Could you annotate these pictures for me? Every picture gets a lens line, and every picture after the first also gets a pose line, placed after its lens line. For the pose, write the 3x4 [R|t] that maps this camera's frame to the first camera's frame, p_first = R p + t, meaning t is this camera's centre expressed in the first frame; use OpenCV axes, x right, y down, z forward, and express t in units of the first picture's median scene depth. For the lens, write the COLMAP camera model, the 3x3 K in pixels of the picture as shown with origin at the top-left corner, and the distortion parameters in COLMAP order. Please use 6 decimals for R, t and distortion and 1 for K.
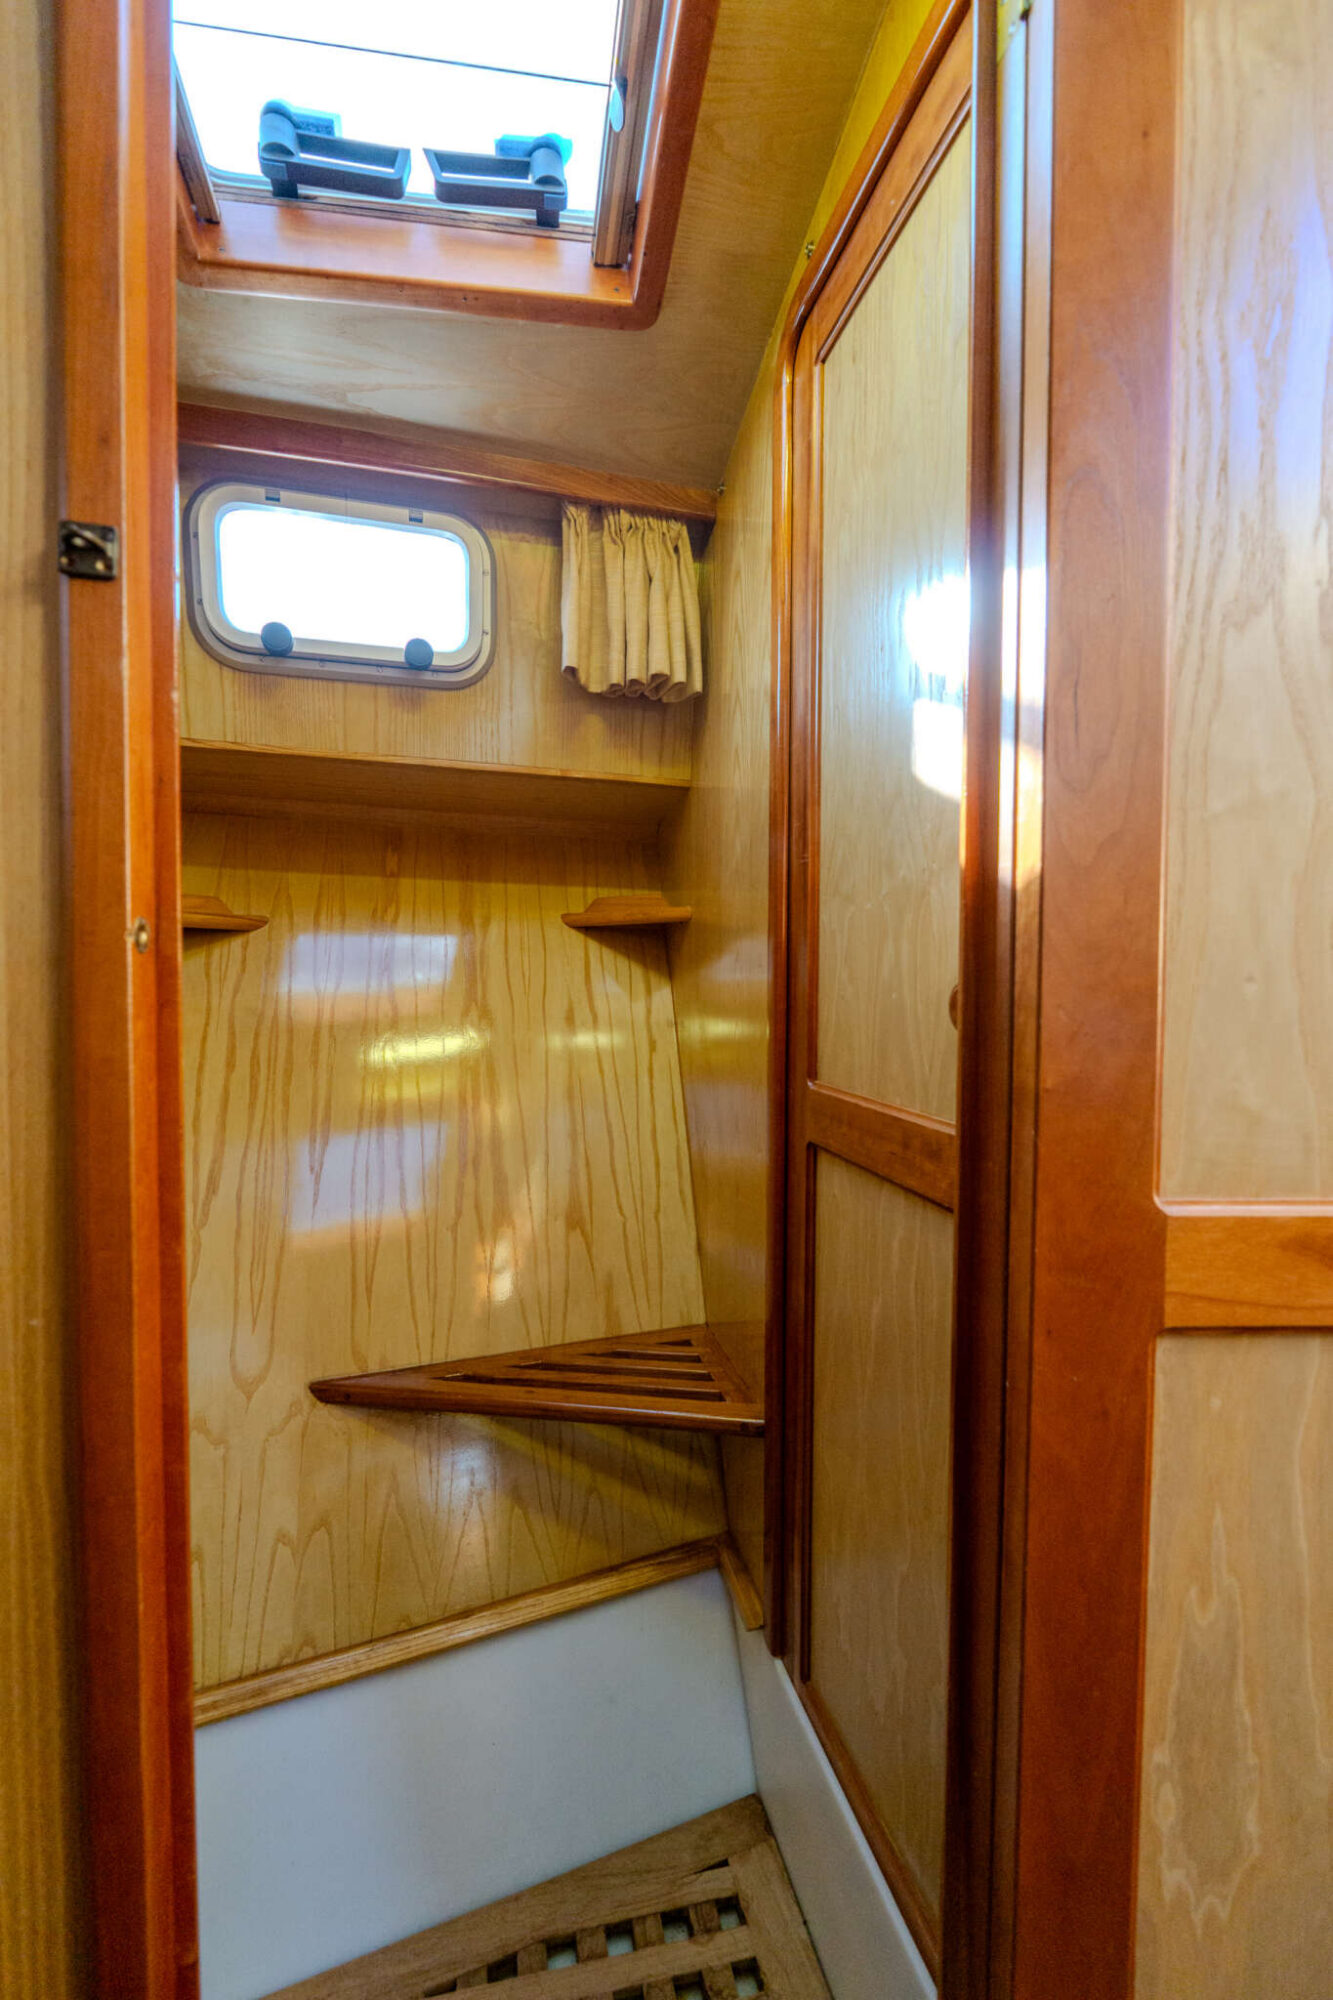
lens RADIAL K [[831.2, 0, 674.4], [0, 831.2, 1001.1], [0, 0, 1]] dist [-0.000521, -0.002305]
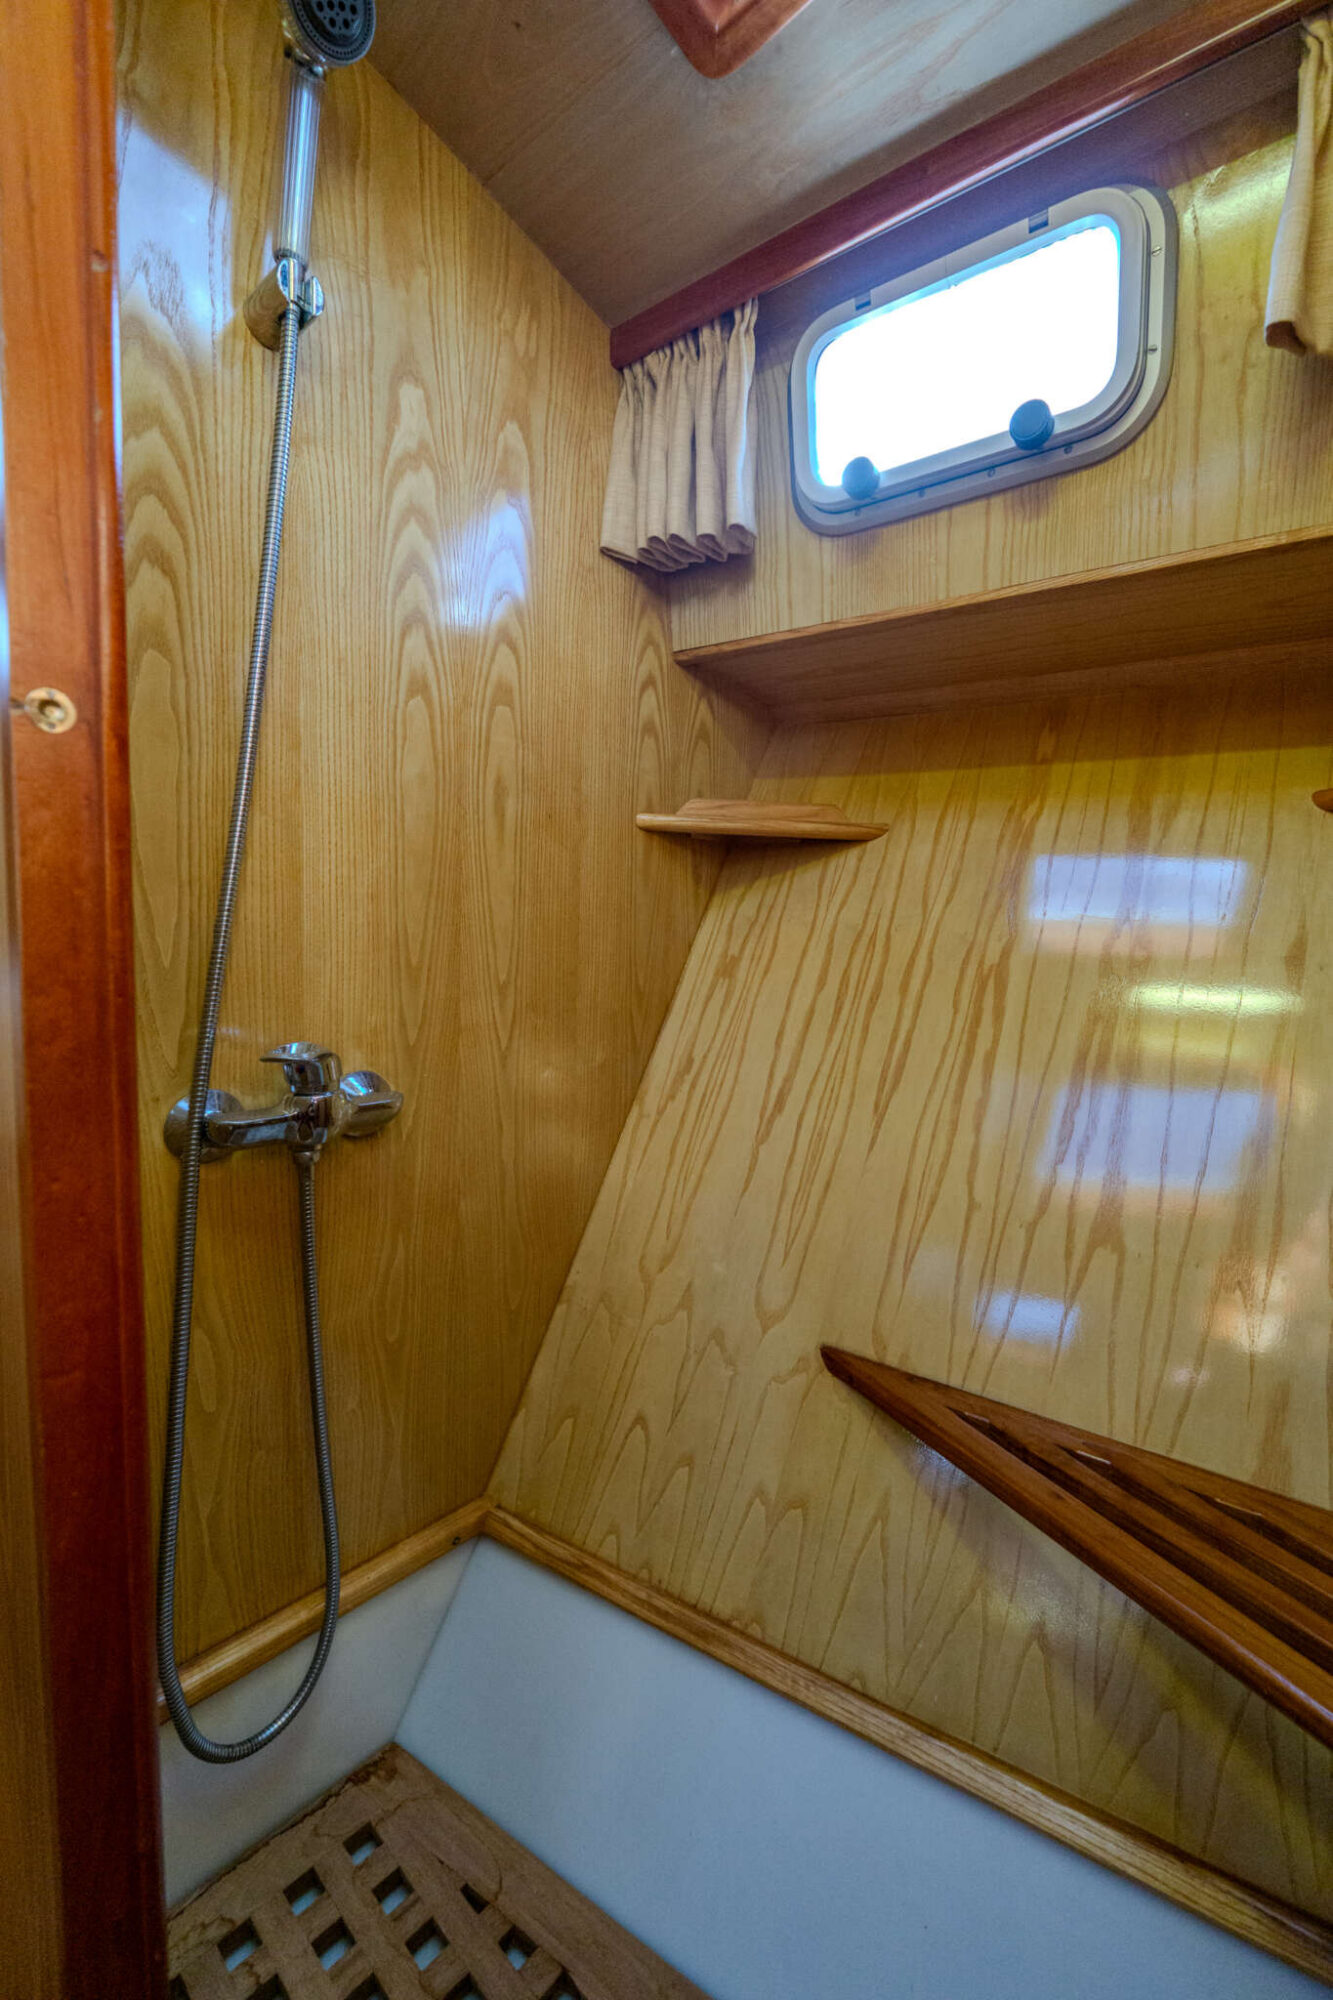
lens RADIAL K [[831.2, 0, 674.4], [0, 831.2, 1001.1], [0, 0, 1]] dist [-0.000521, -0.002305]
pose [[0.570119, 0.093877, -0.816181, 0.139471], [-0.047907, 0.995558, 0.081045, 0.029434], [0.820164, -0.007105, 0.572084, 0.328203]]
